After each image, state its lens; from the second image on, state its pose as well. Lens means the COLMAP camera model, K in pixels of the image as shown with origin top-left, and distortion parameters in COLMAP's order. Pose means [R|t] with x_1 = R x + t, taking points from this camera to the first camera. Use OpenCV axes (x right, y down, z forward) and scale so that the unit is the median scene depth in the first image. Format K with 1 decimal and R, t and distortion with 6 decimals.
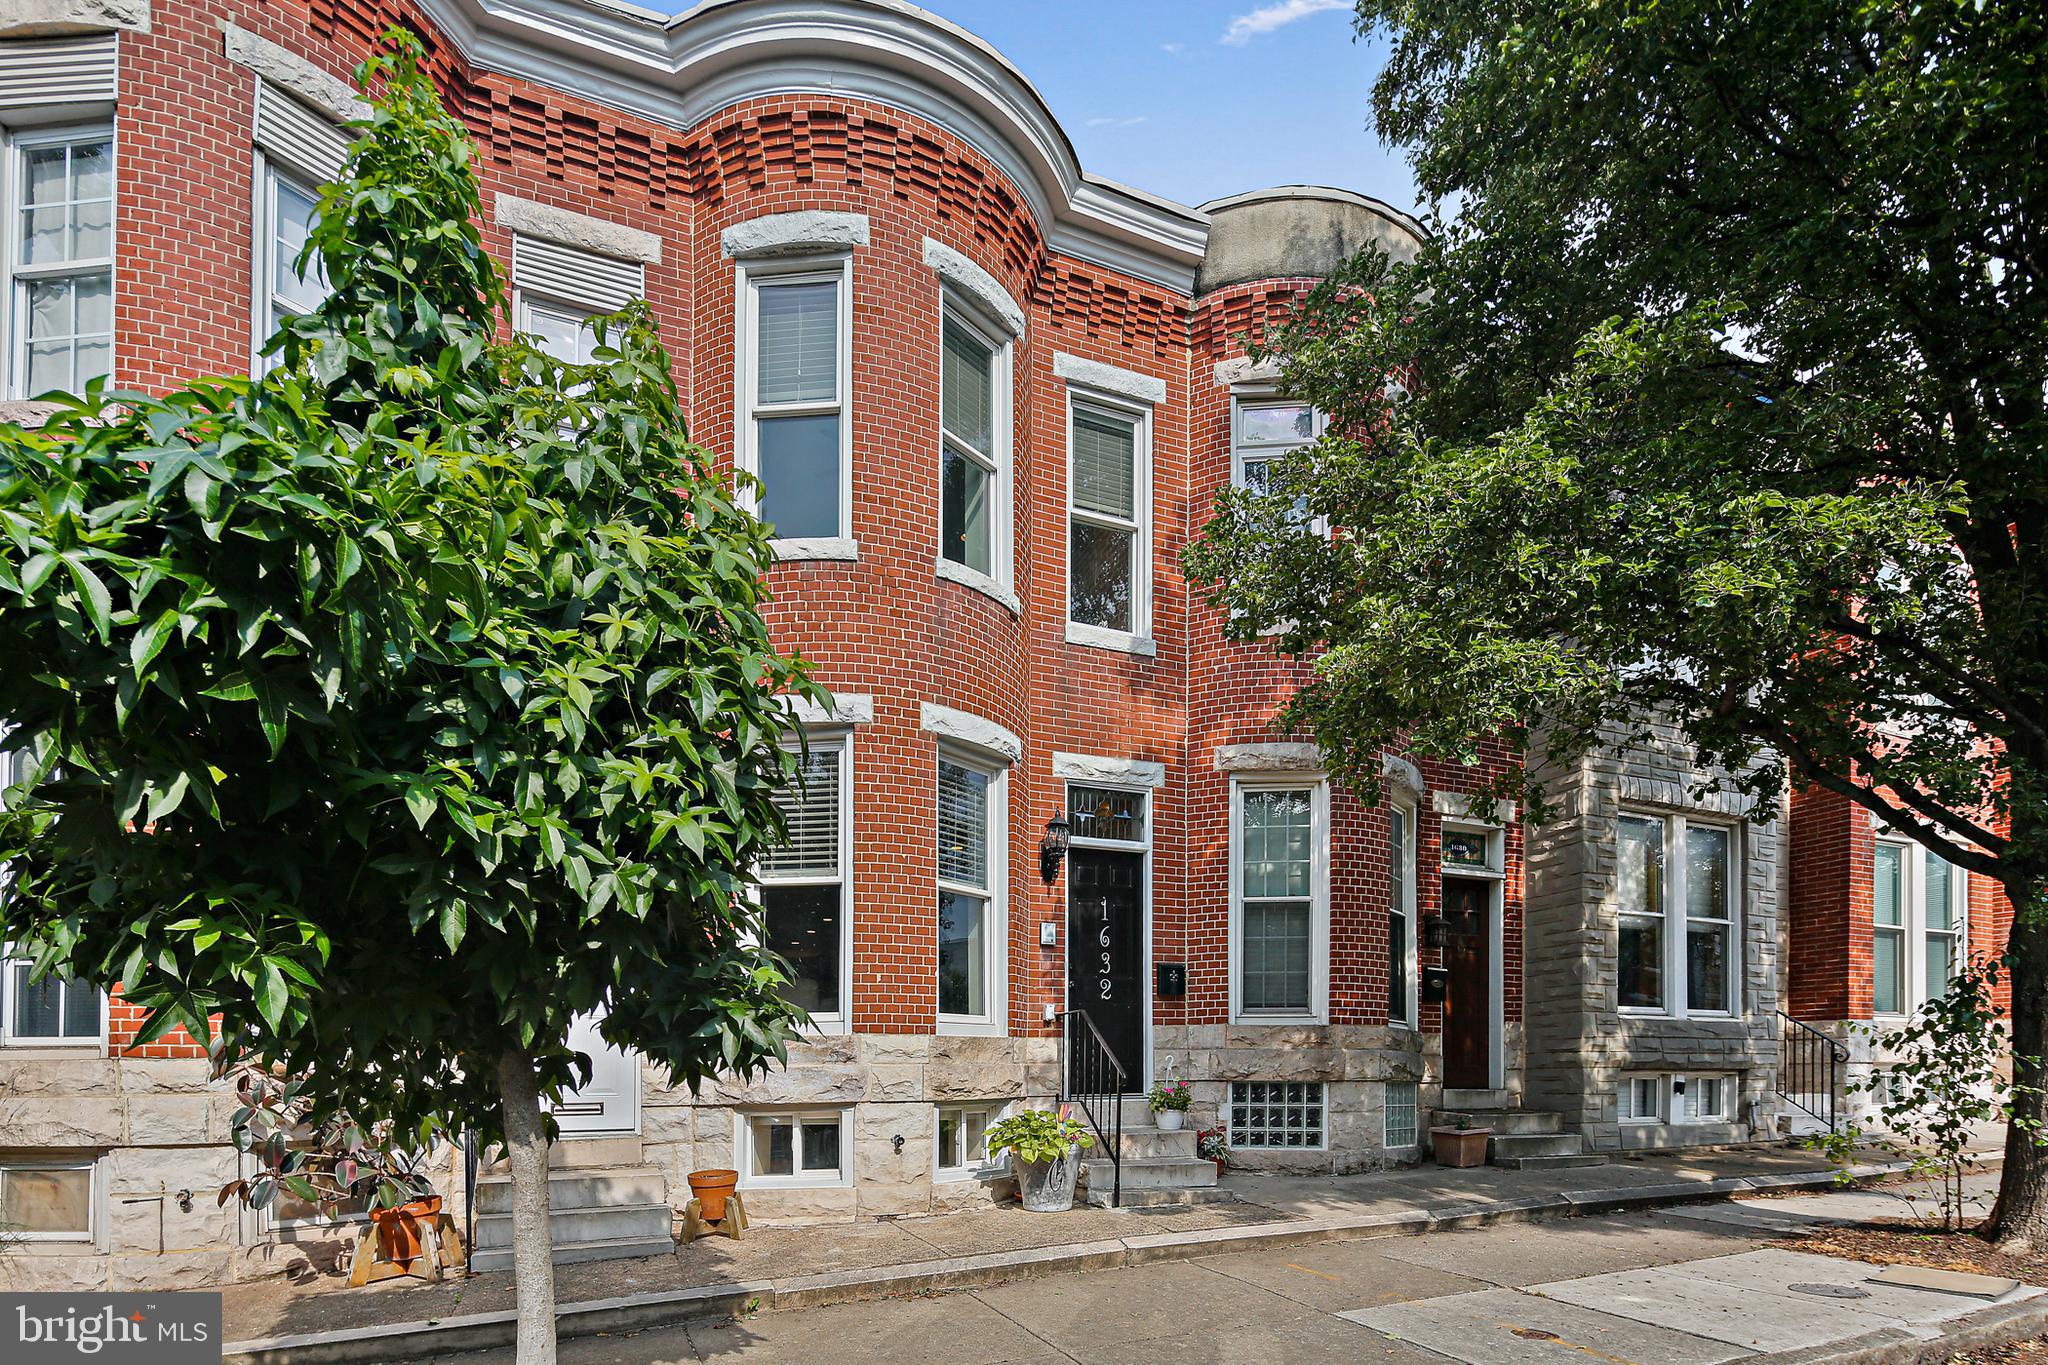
lens RADIAL K [[1018.1, 0, 1034.2], [0, 1018.1, 711.2], [0, 0, 1]] dist [0.000791, -0.001836]
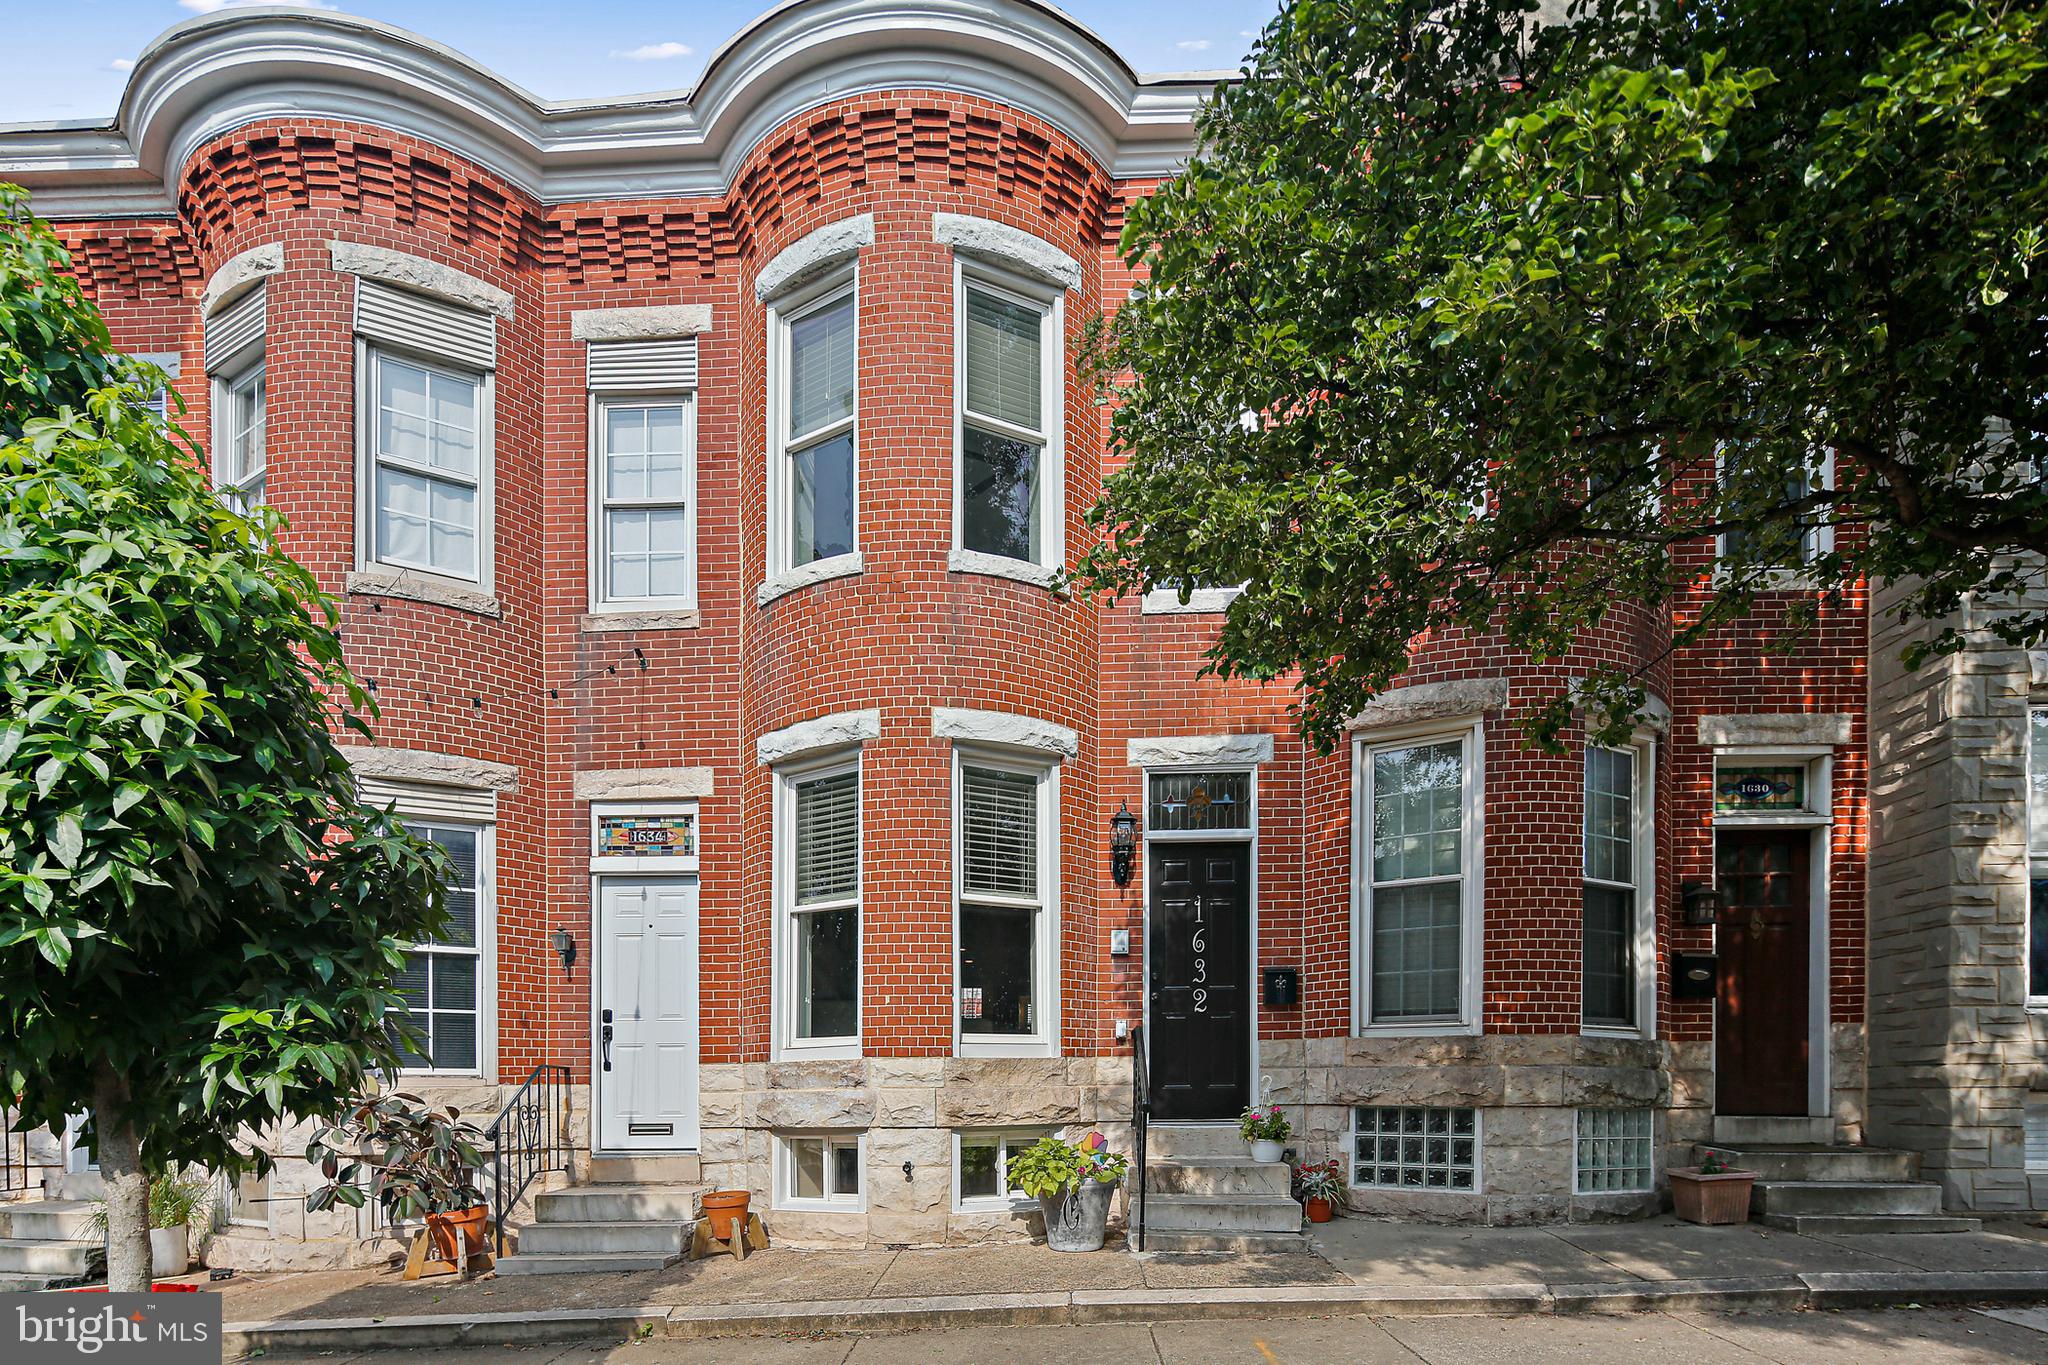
lens RADIAL K [[1004.5, 0, 1028.9], [0, 1004.5, 780.3], [0, 0, 1]] dist [0.000450, 0.000218]
pose [[0.901457, -0.126207, -0.414063, 0.317703], [0.147227, 0.988918, 0.019105, 0.048591], [0.407063, -0.078183, 0.910048, 0.171899]]
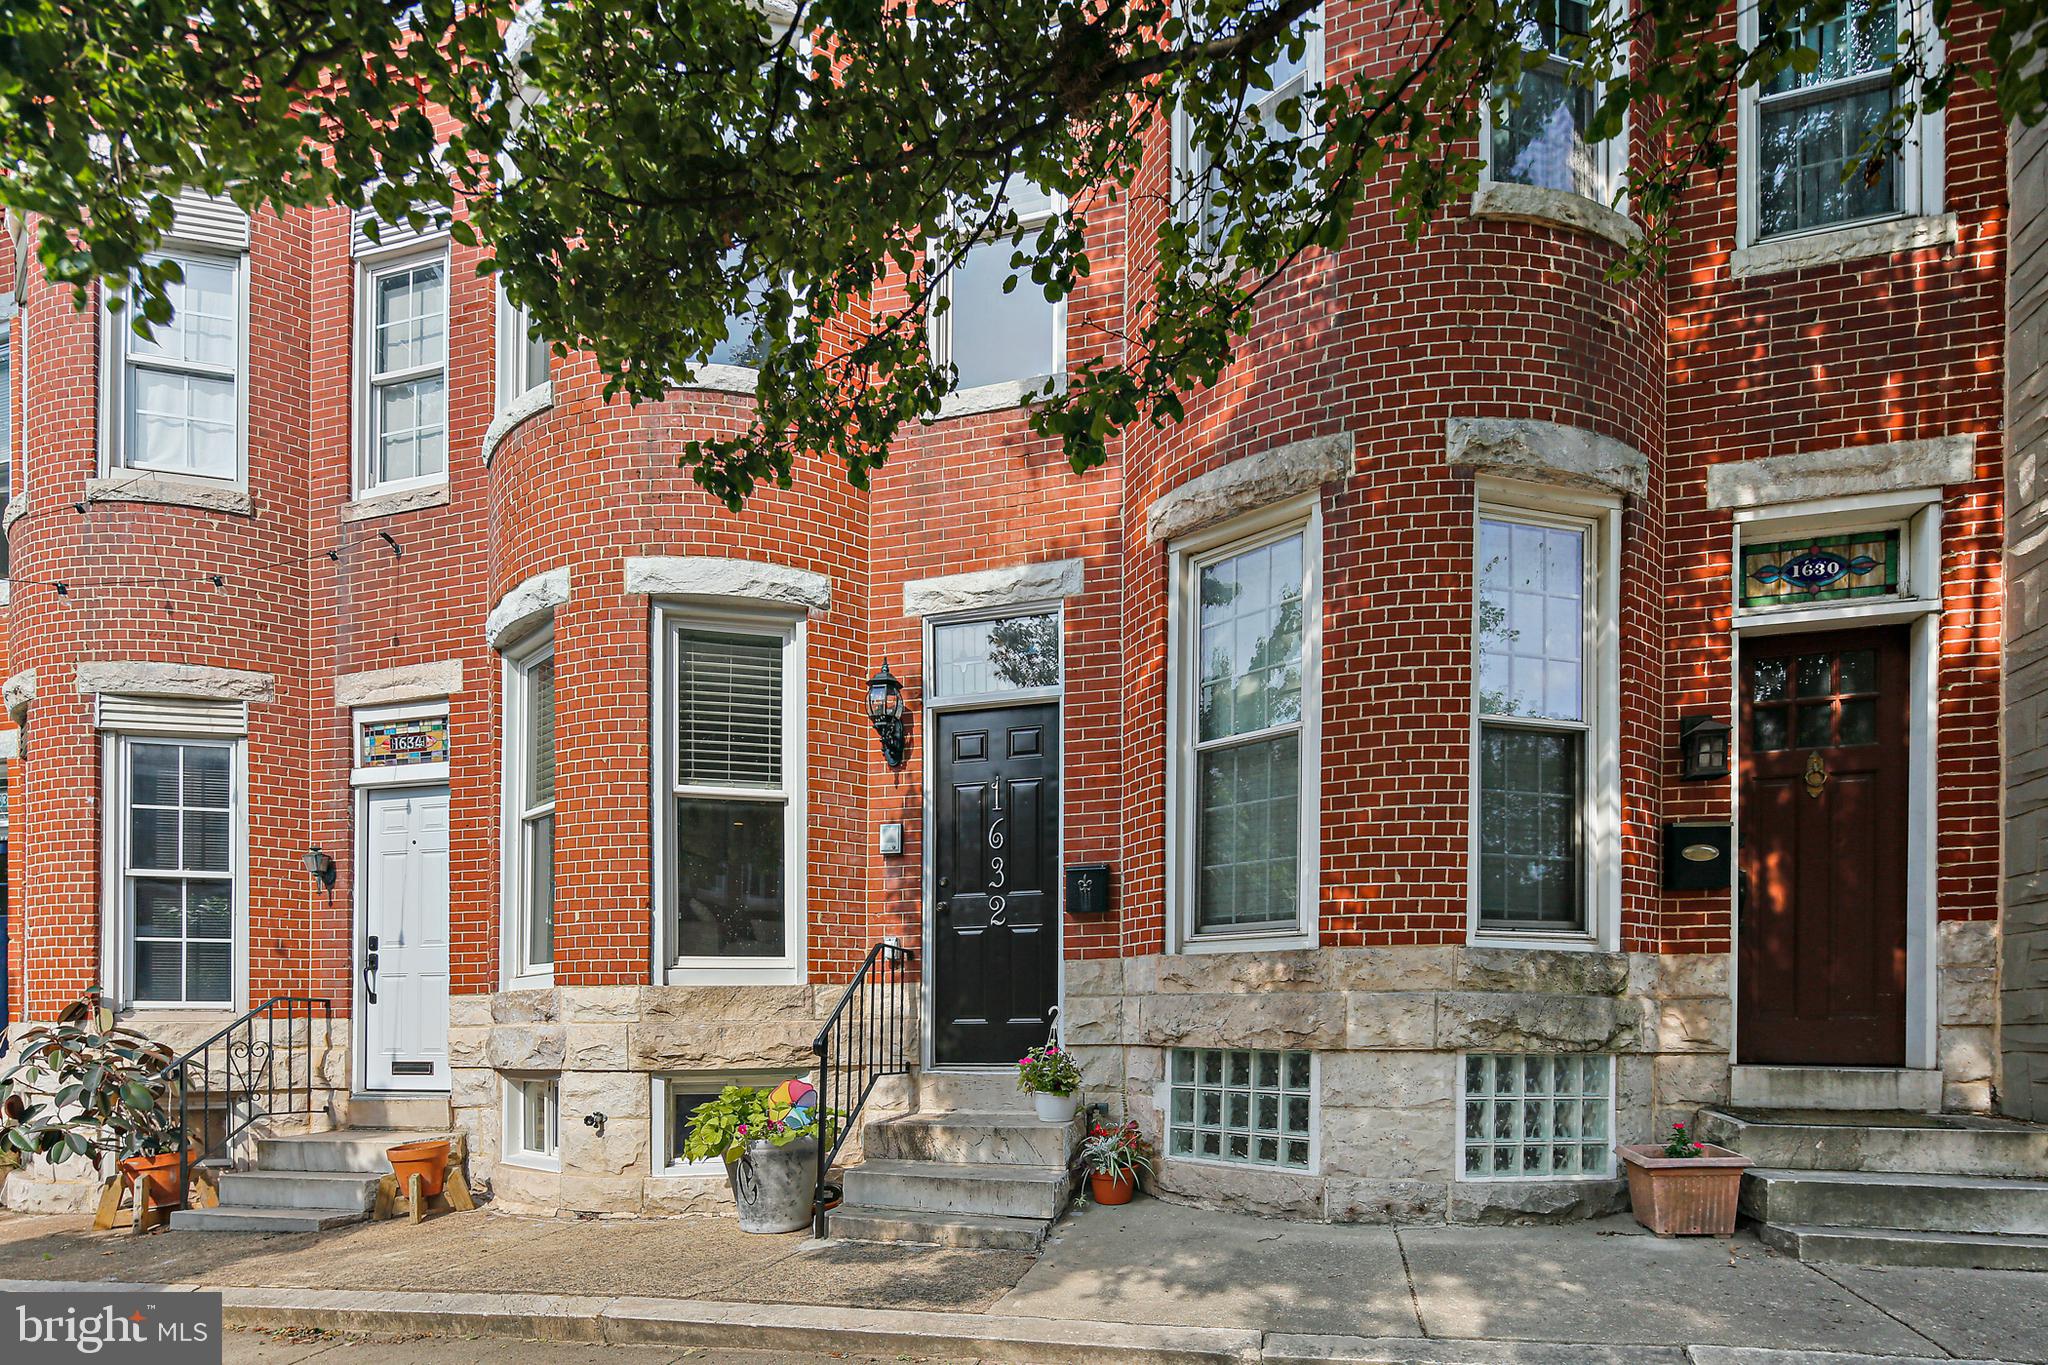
lens RADIAL K [[1017.3, 0, 1025.9], [0, 1017.3, 742.5], [0, 0, 1]] dist [-0.000952, -0.001169]
pose [[0.782272, -0.162889, -0.601263, 0.507217], [0.212197, 0.977161, 0.011355, 0.161153], [0.585681, -0.136469, 0.798970, 0.489297]]
